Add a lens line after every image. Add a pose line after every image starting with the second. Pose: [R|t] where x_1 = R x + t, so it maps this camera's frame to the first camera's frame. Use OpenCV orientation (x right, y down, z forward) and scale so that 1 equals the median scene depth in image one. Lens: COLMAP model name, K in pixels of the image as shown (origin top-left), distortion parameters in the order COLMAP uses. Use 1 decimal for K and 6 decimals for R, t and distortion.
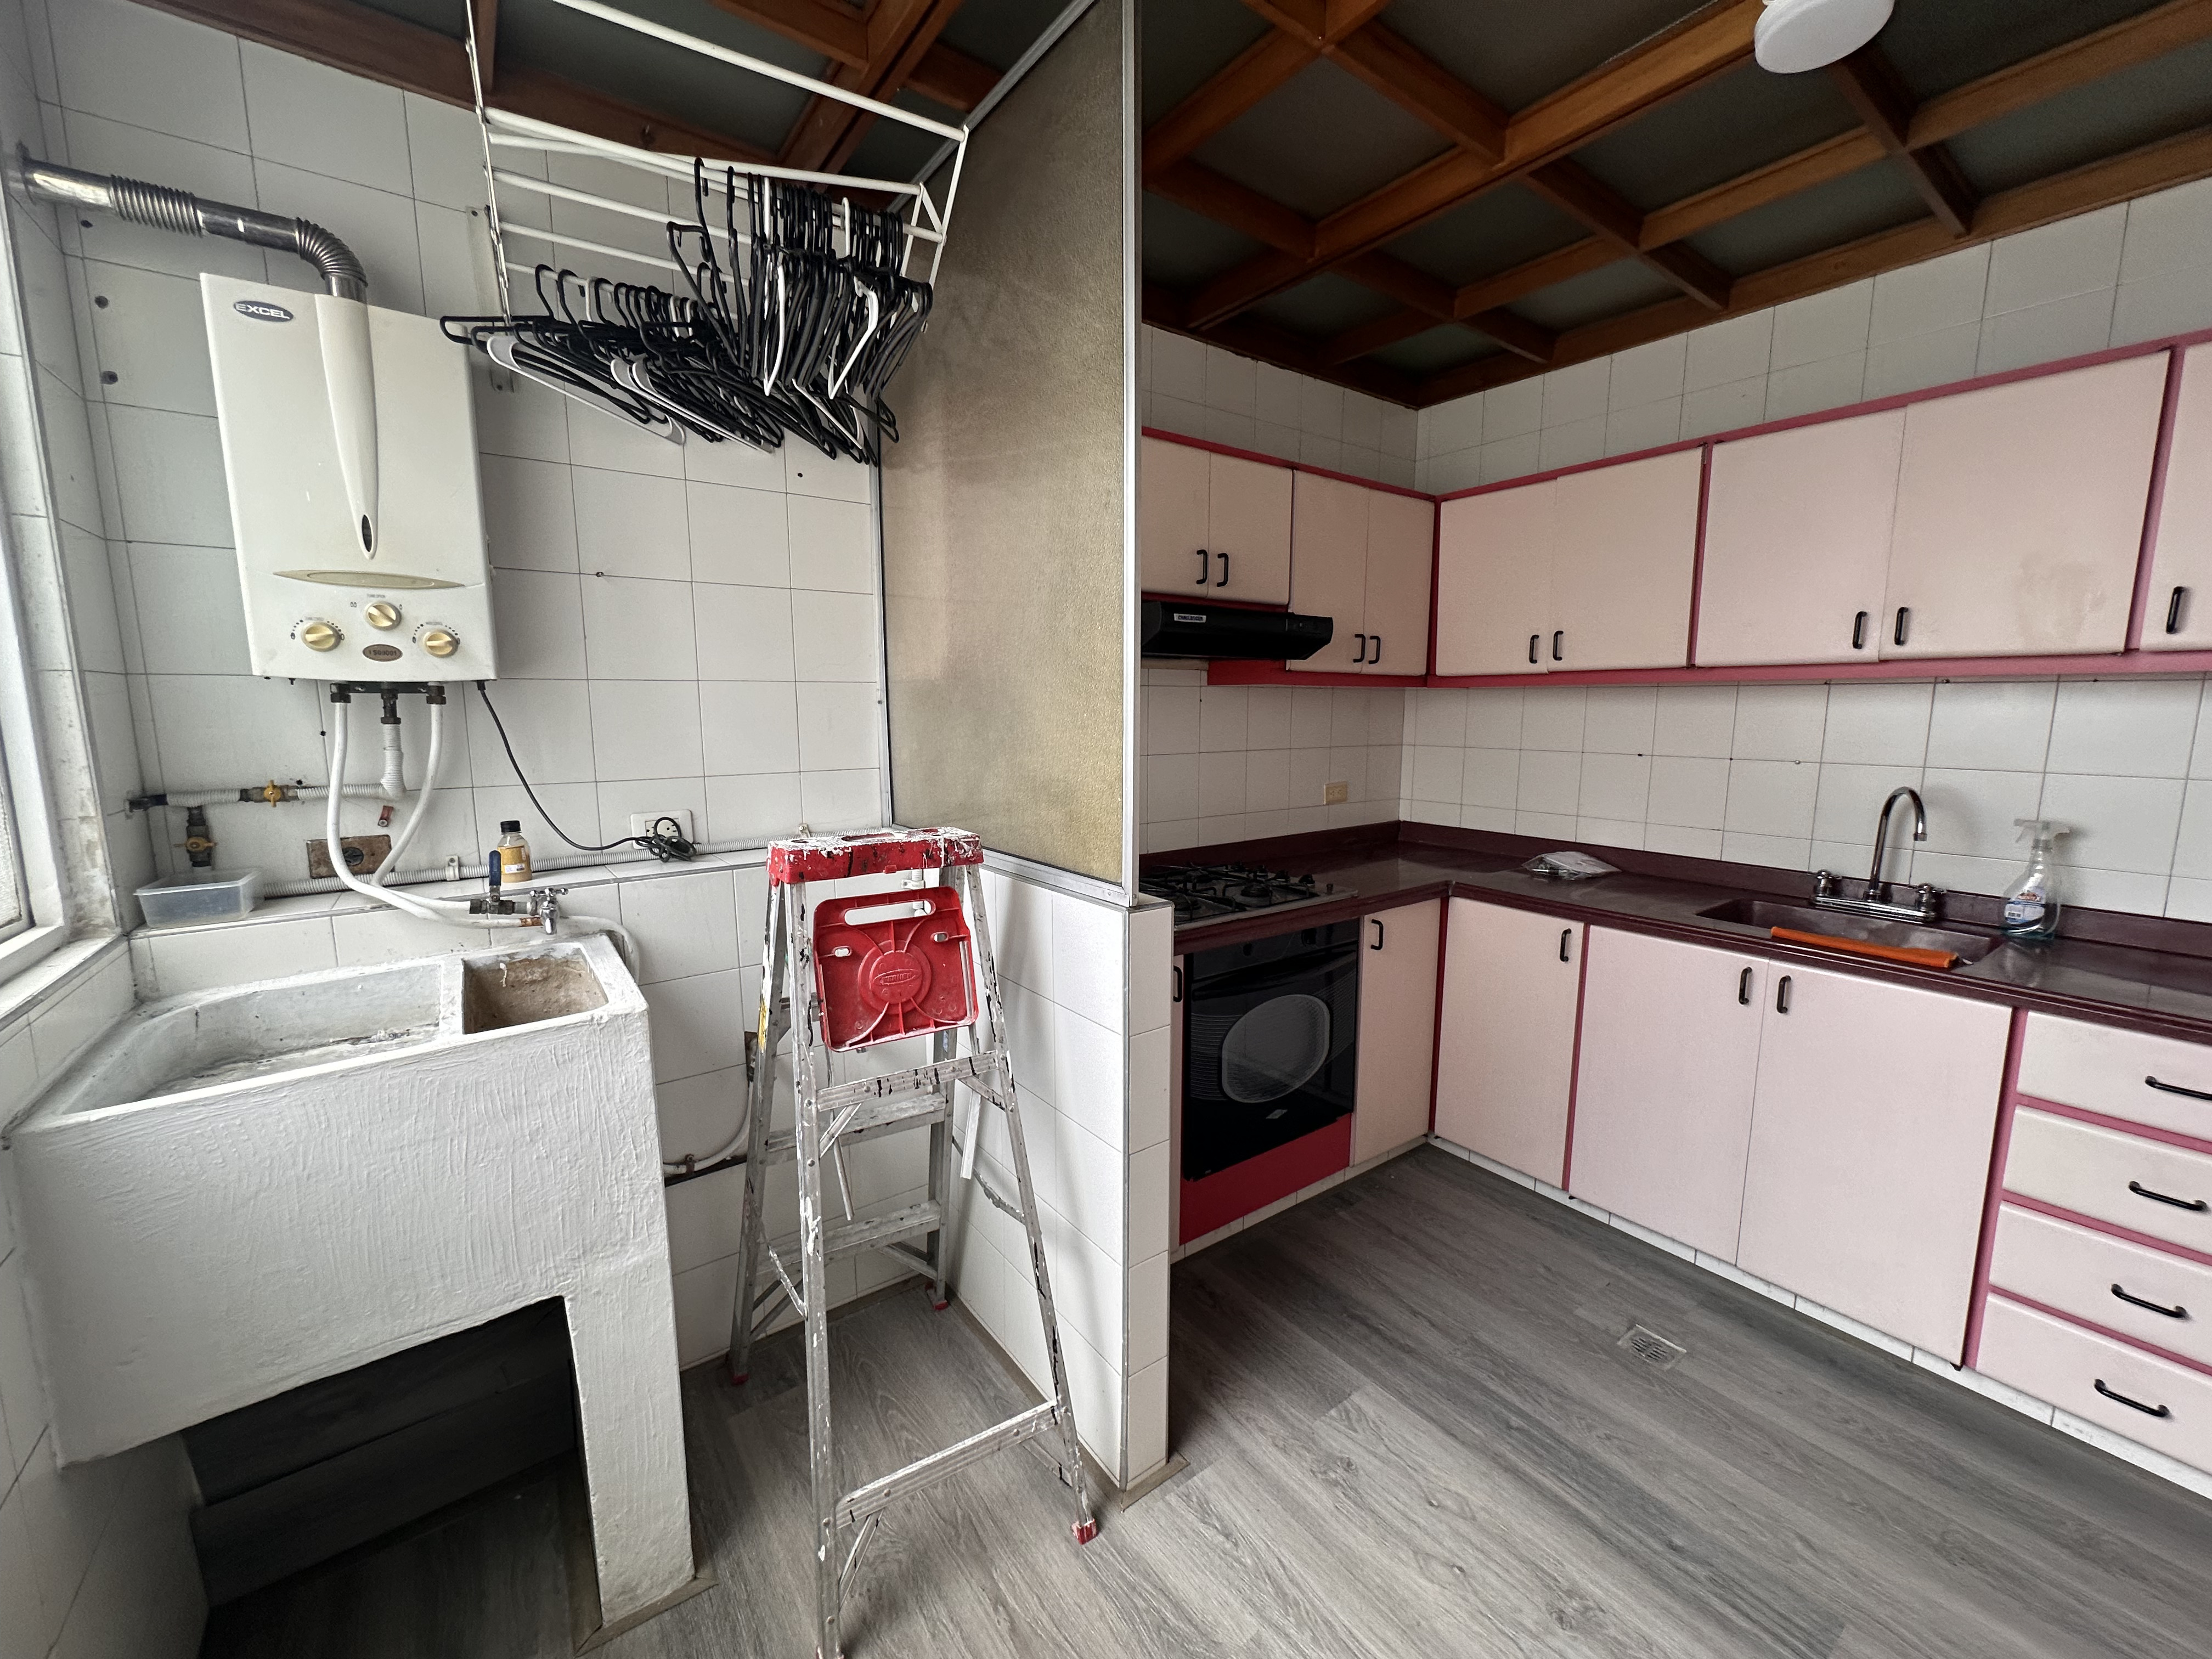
lens RADIAL K [[882.5, 0, 1112.0], [0, 882.5, 826.8], [0, 0, 1]] dist [-0.003214, 0.000740]
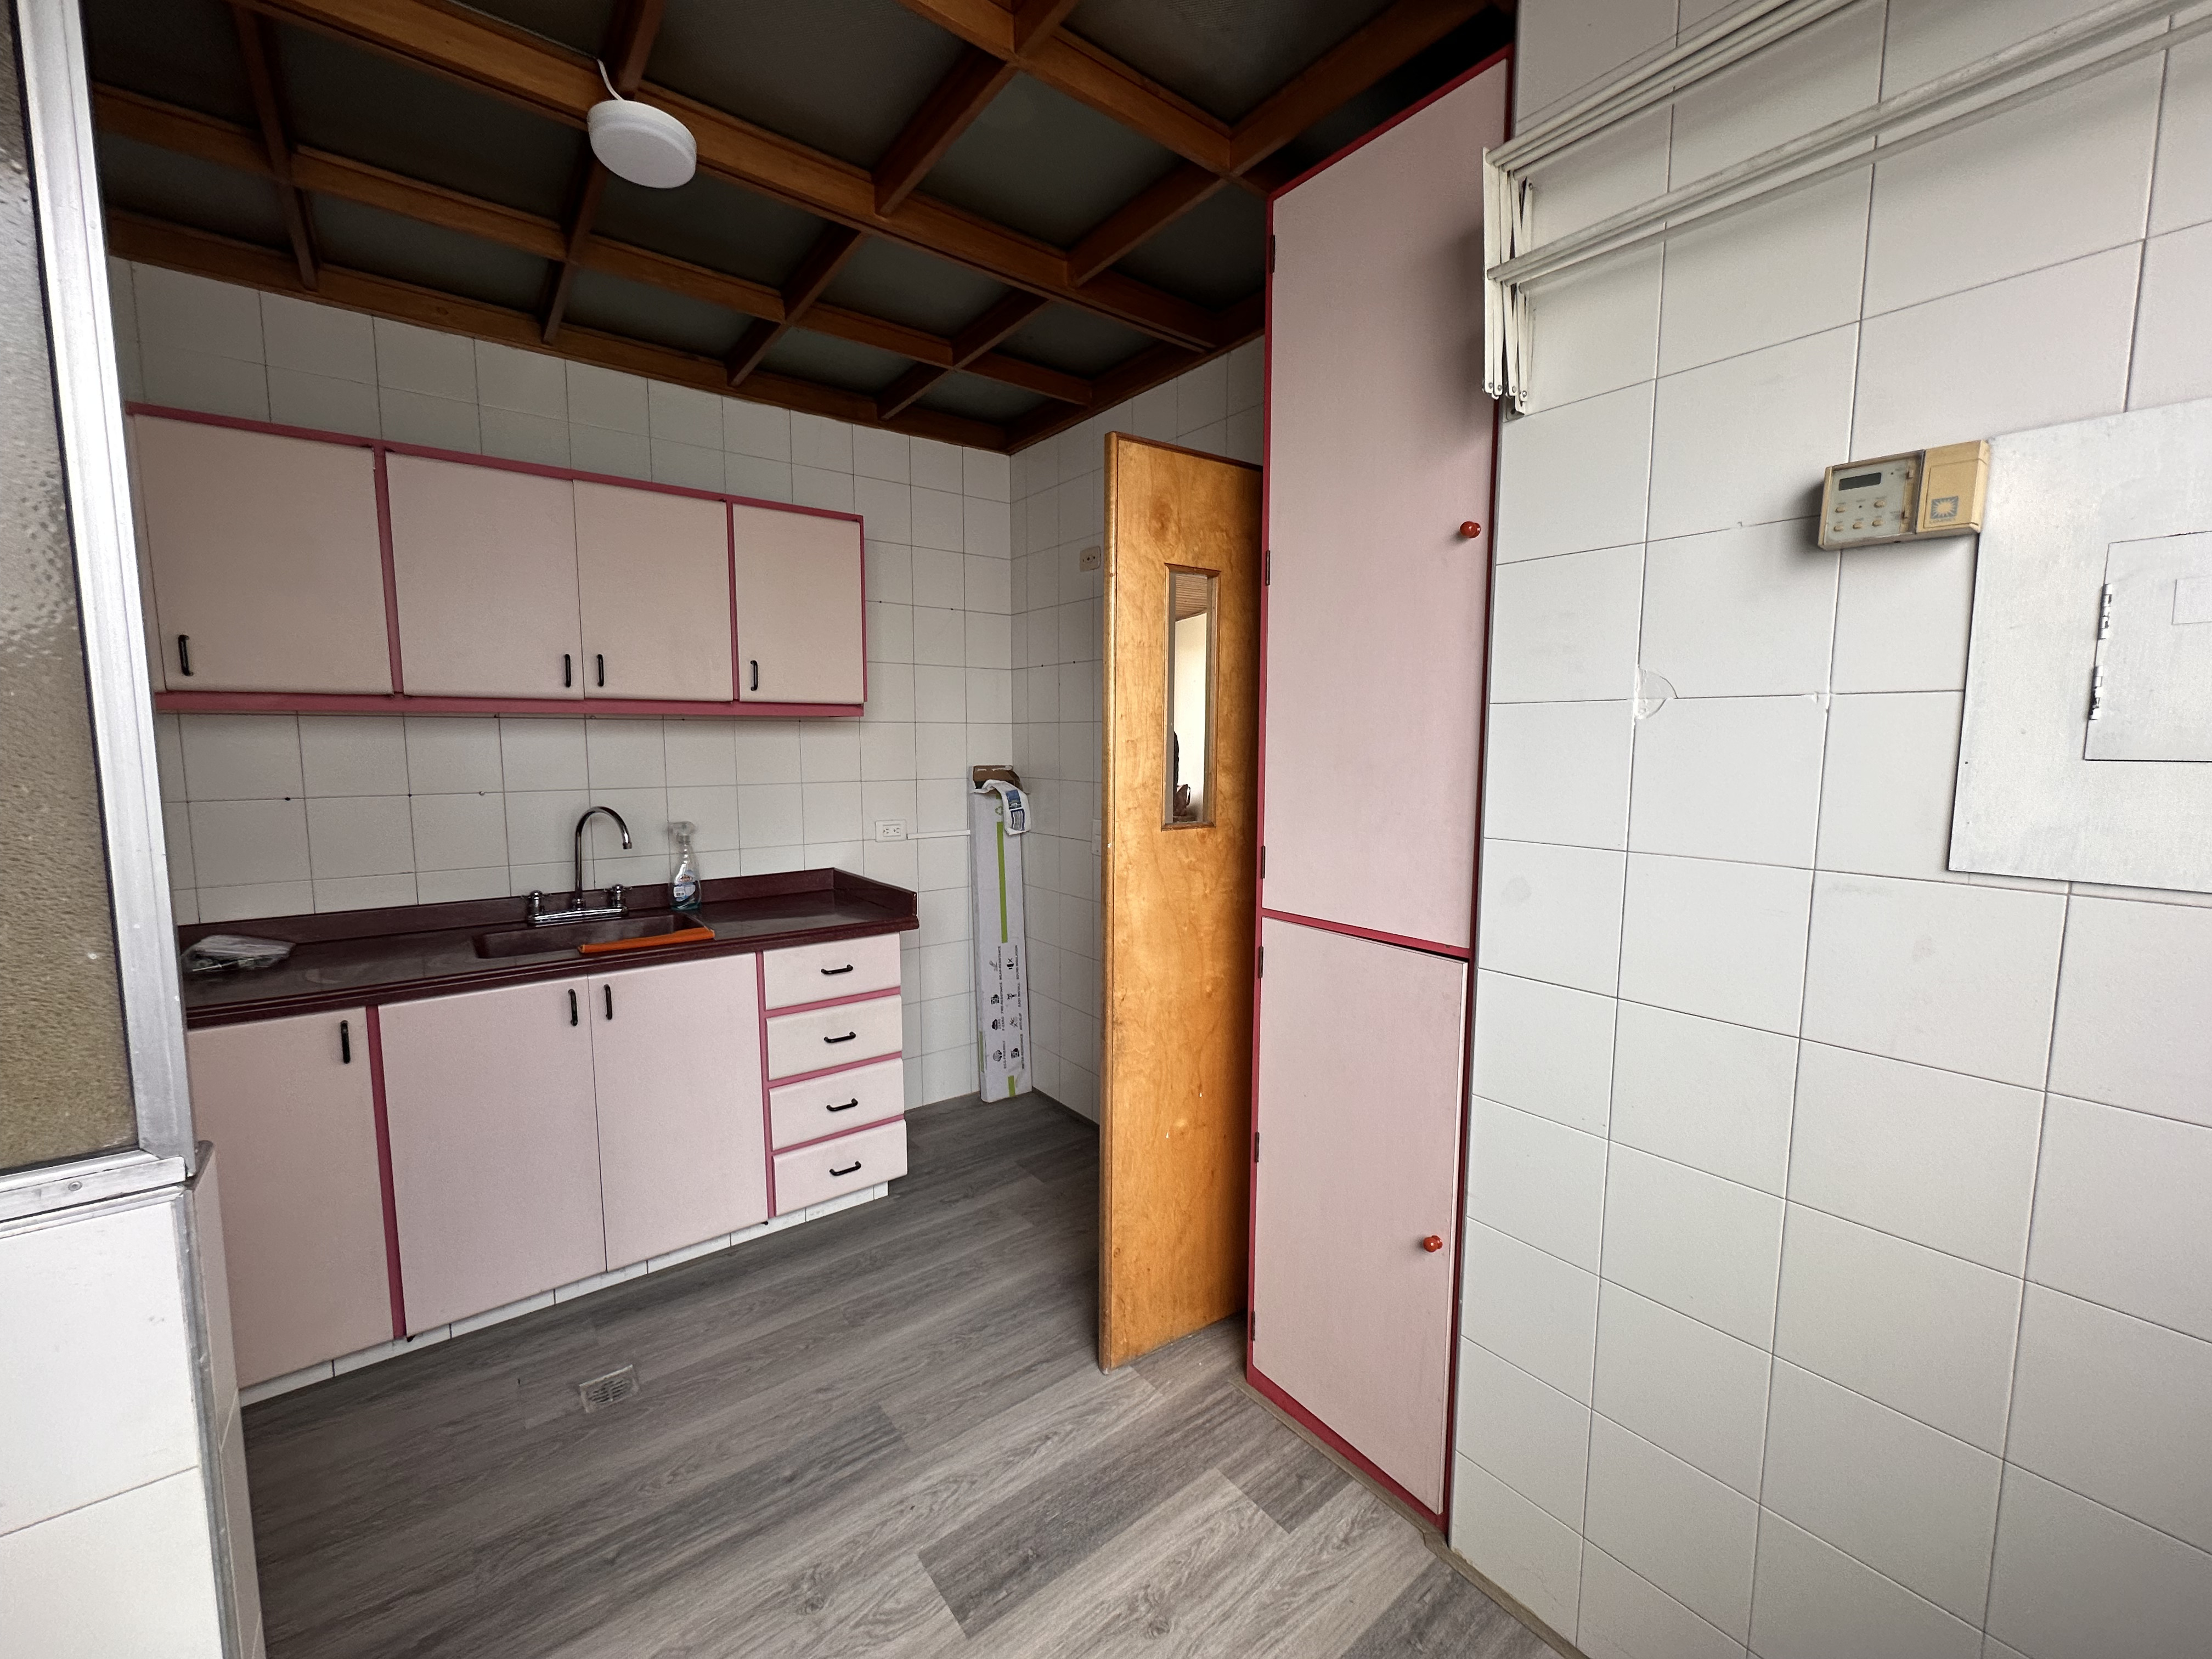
lens RADIAL K [[882.5, 0, 1097.9], [0, 882.5, 827.5], [0, 0, 1]] dist [-0.003214, 0.000740]
pose [[-0.020694, -0.099856, 0.994787, -0.322758], [0.136645, 0.985380, 0.101754, -0.052159], [-0.990404, 0.138038, -0.006747, 0.393531]]
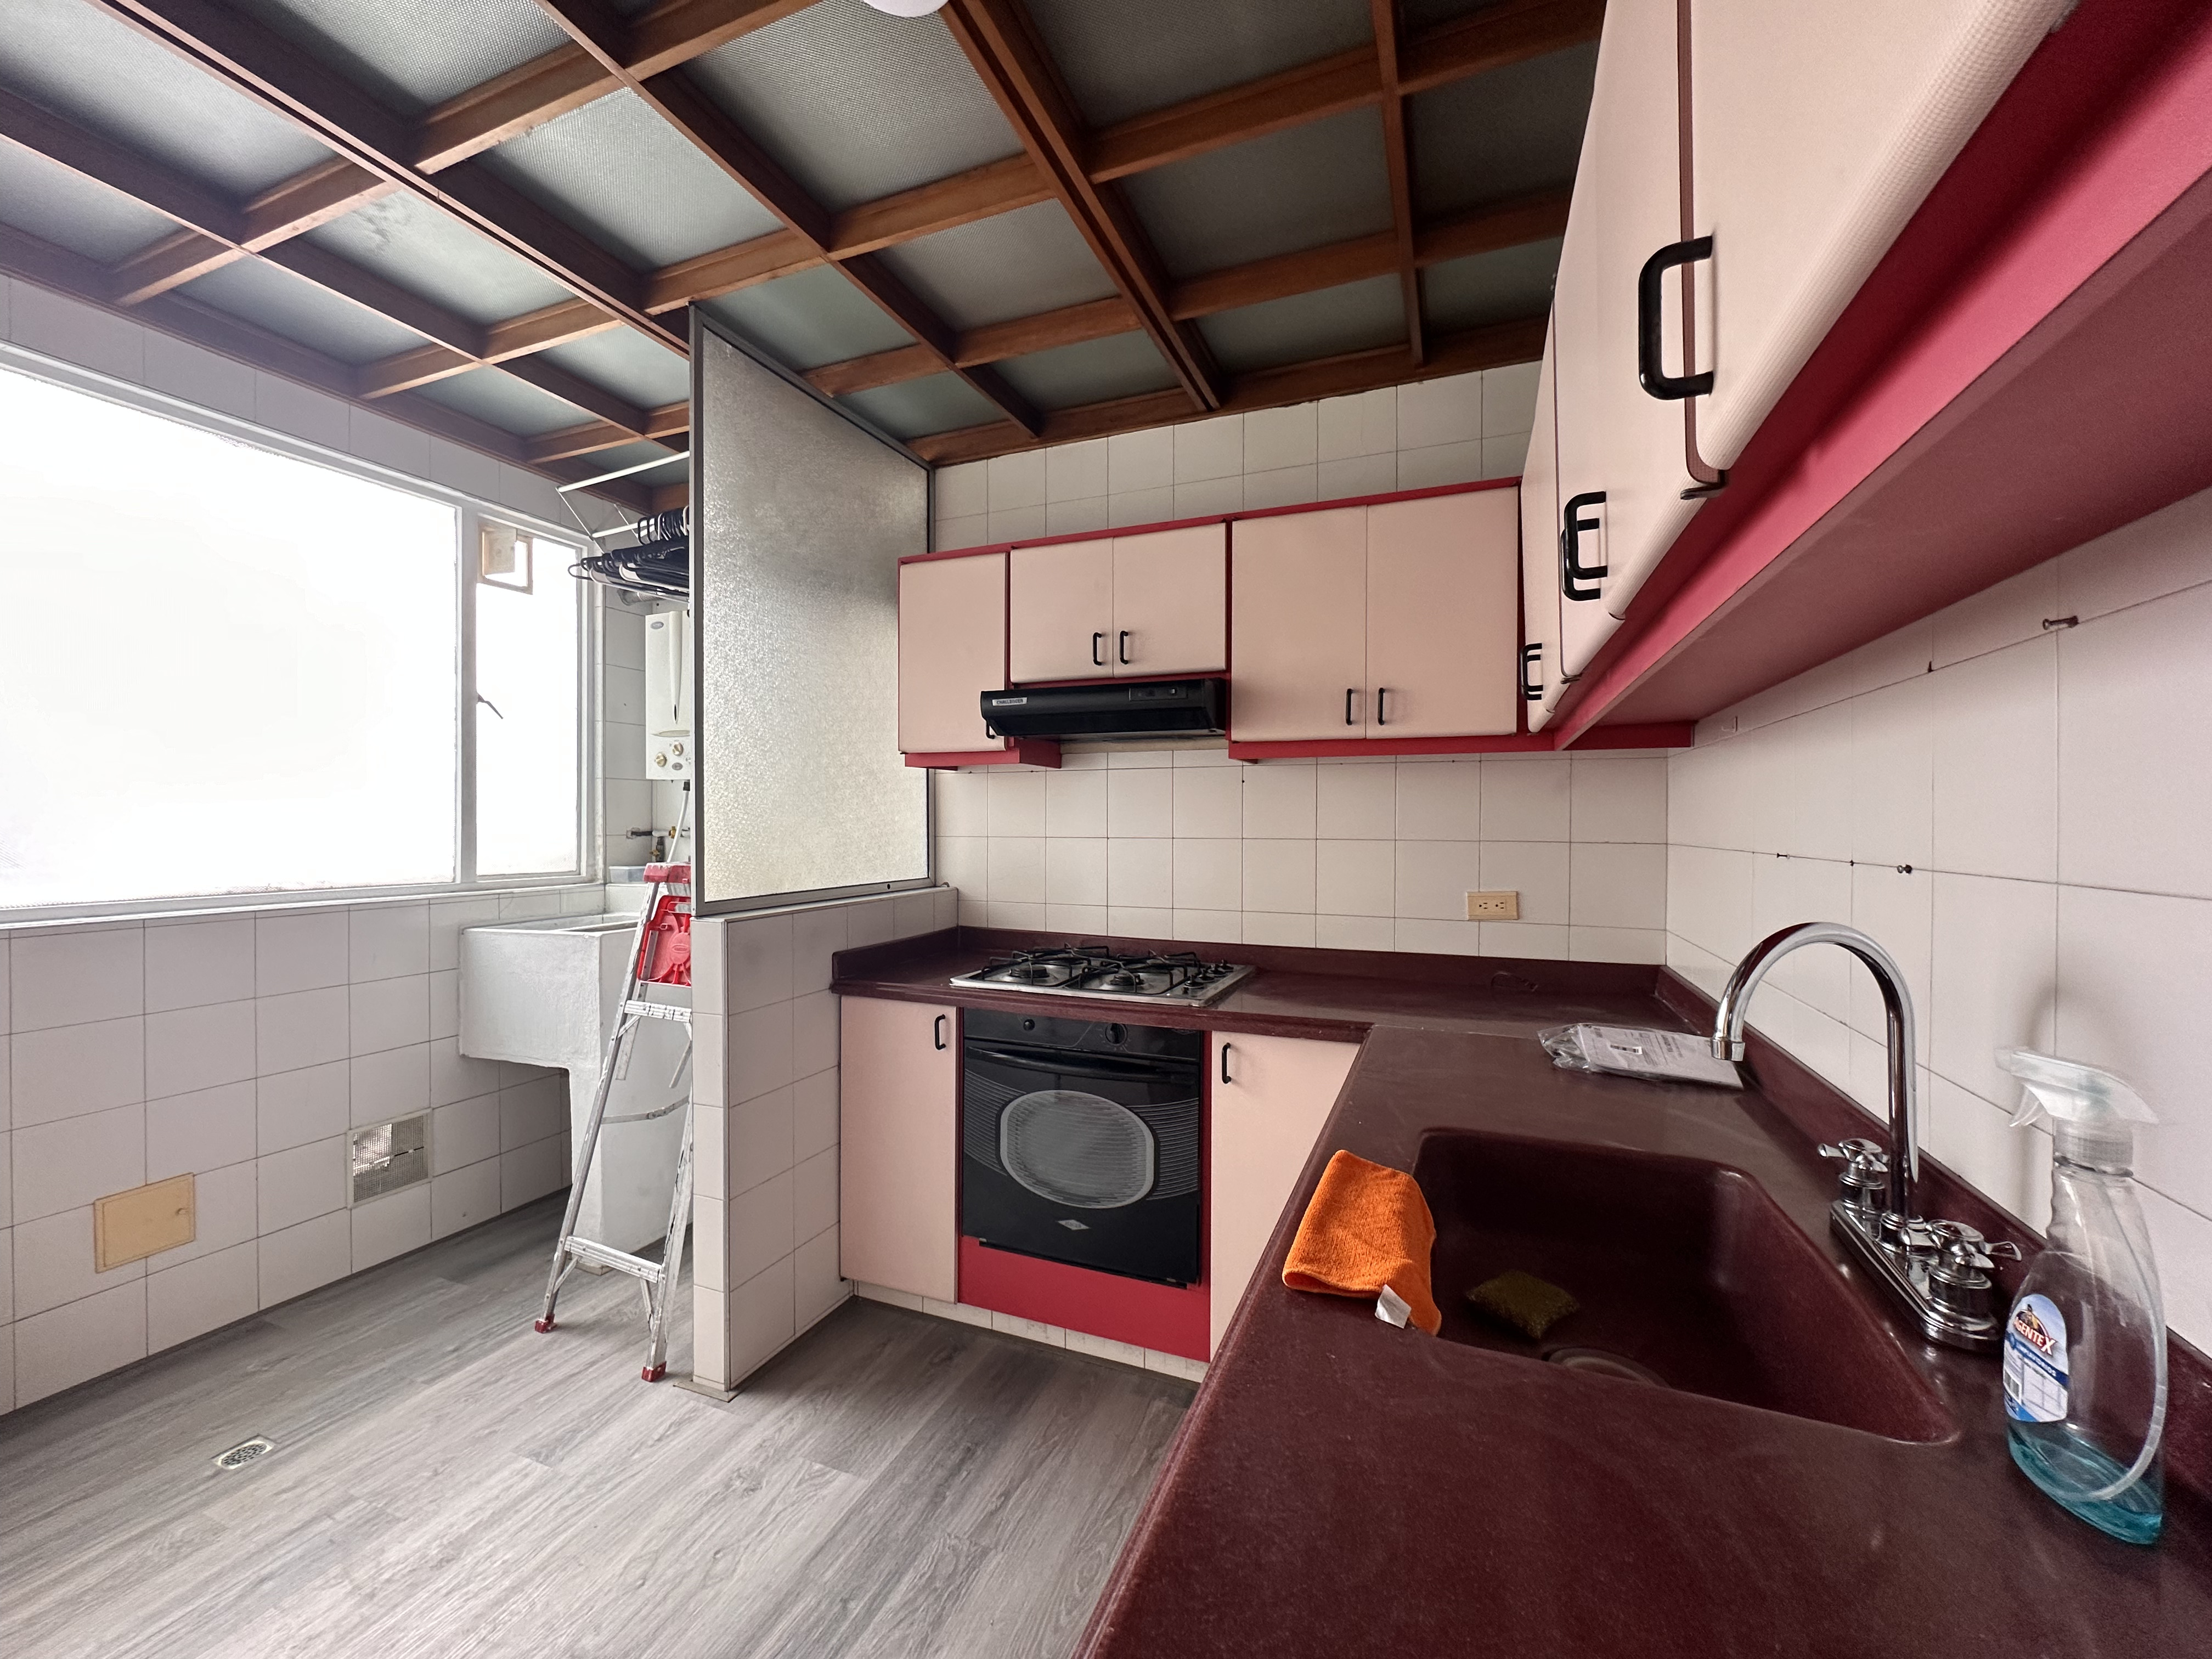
lens RADIAL K [[882.5, 0, 1108.9], [0, 882.5, 826.3], [0, 0, 1]] dist [-0.003214, 0.000740]
pose [[0.521123, 0.009032, -0.853434, 1.193386], [-0.118954, 0.990953, -0.062148, -0.035220], [0.845151, 0.133906, 0.517483, 0.617582]]
